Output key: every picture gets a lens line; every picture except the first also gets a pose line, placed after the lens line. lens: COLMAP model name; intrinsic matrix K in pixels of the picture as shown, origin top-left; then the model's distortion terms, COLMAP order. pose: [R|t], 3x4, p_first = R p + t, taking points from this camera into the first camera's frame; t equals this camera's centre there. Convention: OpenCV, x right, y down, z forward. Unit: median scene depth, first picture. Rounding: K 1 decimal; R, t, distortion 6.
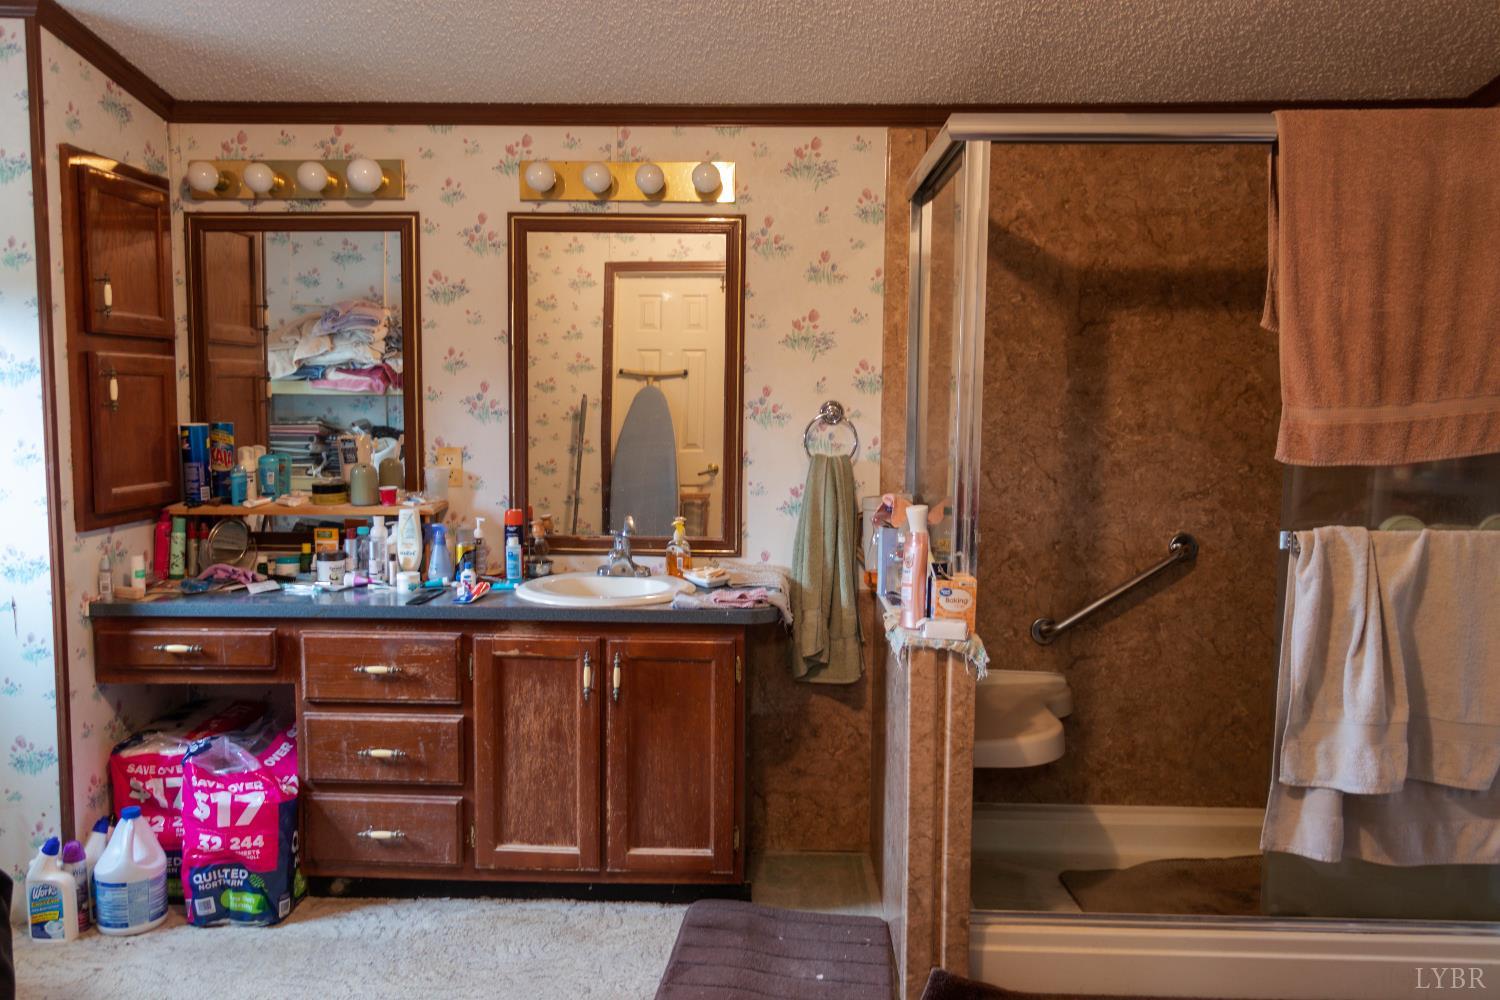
lens RADIAL K [[1215.6, 0, 747.0], [0, 1215.6, 513.0], [0, 0, 1]] dist [-0.000454, -0.003643]
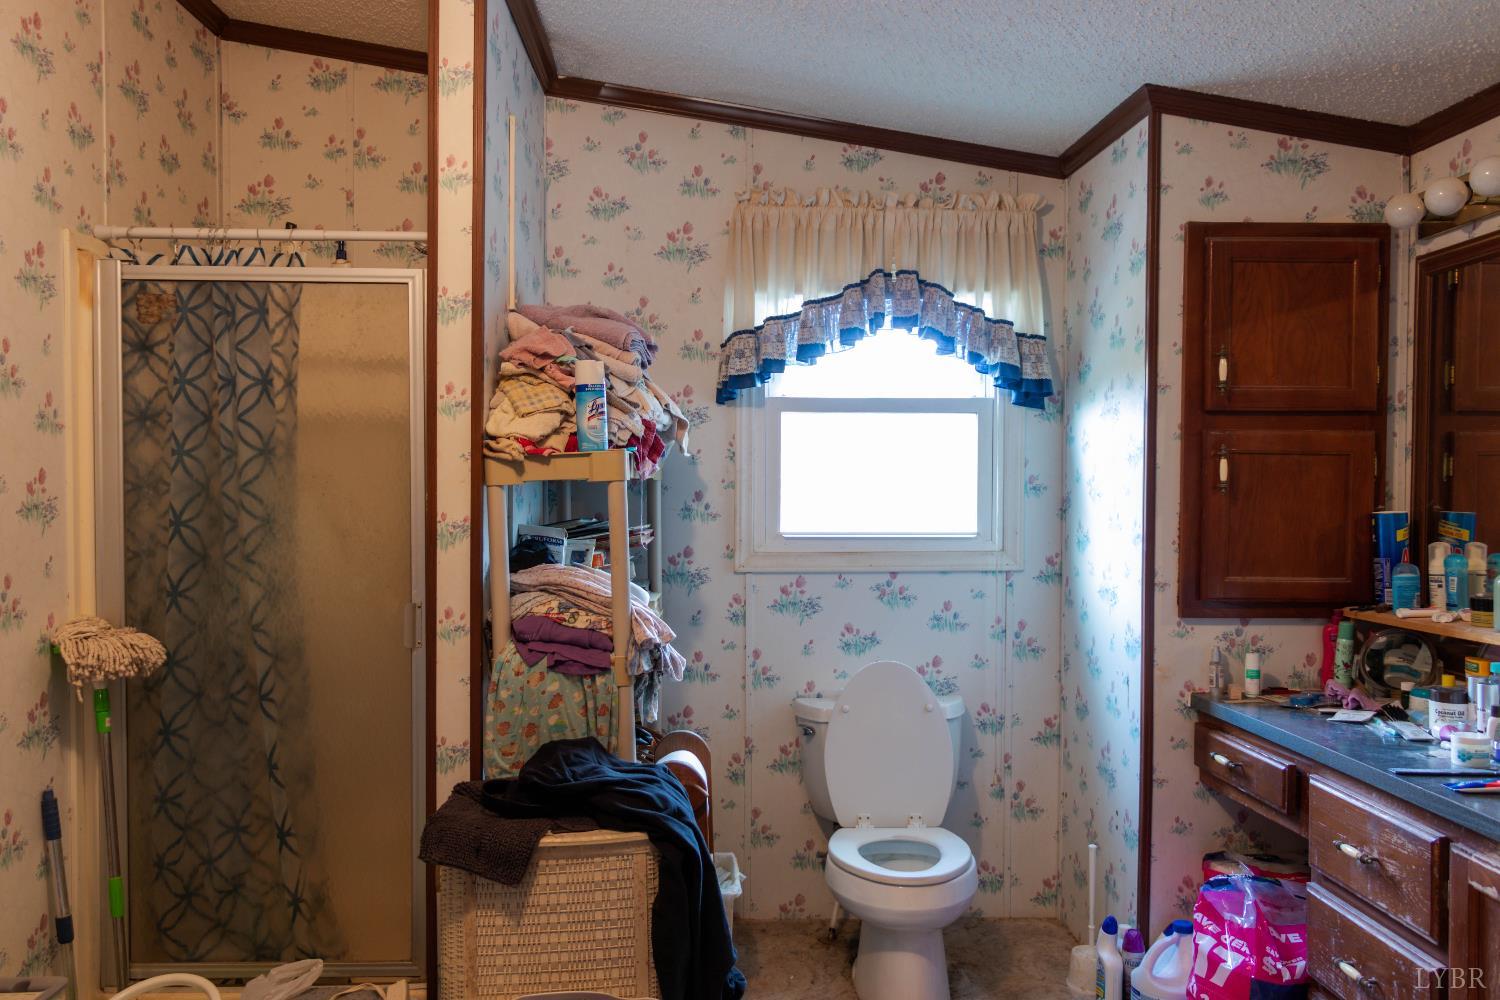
lens RADIAL K [[1219.0, 0, 728.5], [0, 1219.0, 514.1], [0, 0, 1]] dist [0.005286, 0.012154]
pose [[0.031224, 0.014292, -0.999410, 0.393437], [-0.101653, 0.994759, 0.011049, -0.038763], [0.994330, 0.101248, 0.032513, 0.579396]]
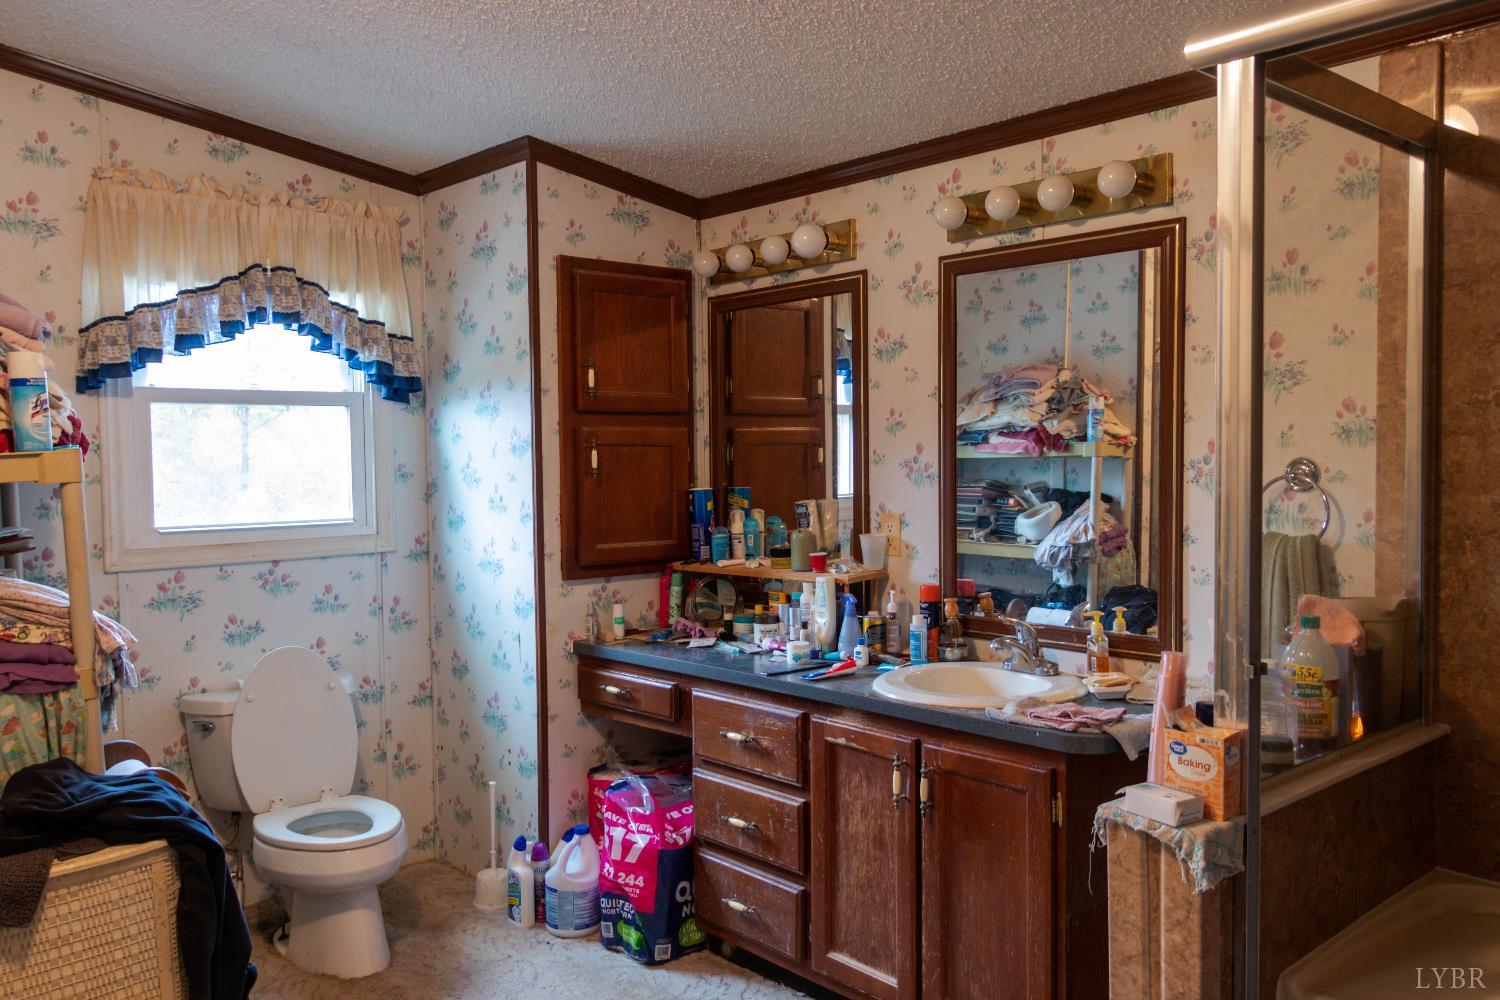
lens RADIAL K [[1215.6, 0, 747.0], [0, 1215.6, 513.0], [0, 0, 1]] dist [-0.000454, -0.003643]
pose [[0.669444, 0.017391, -0.742659, 0.426144], [-0.053688, 0.998244, -0.025019, -0.028451], [0.740920, 0.056620, 0.669202, 0.326624]]
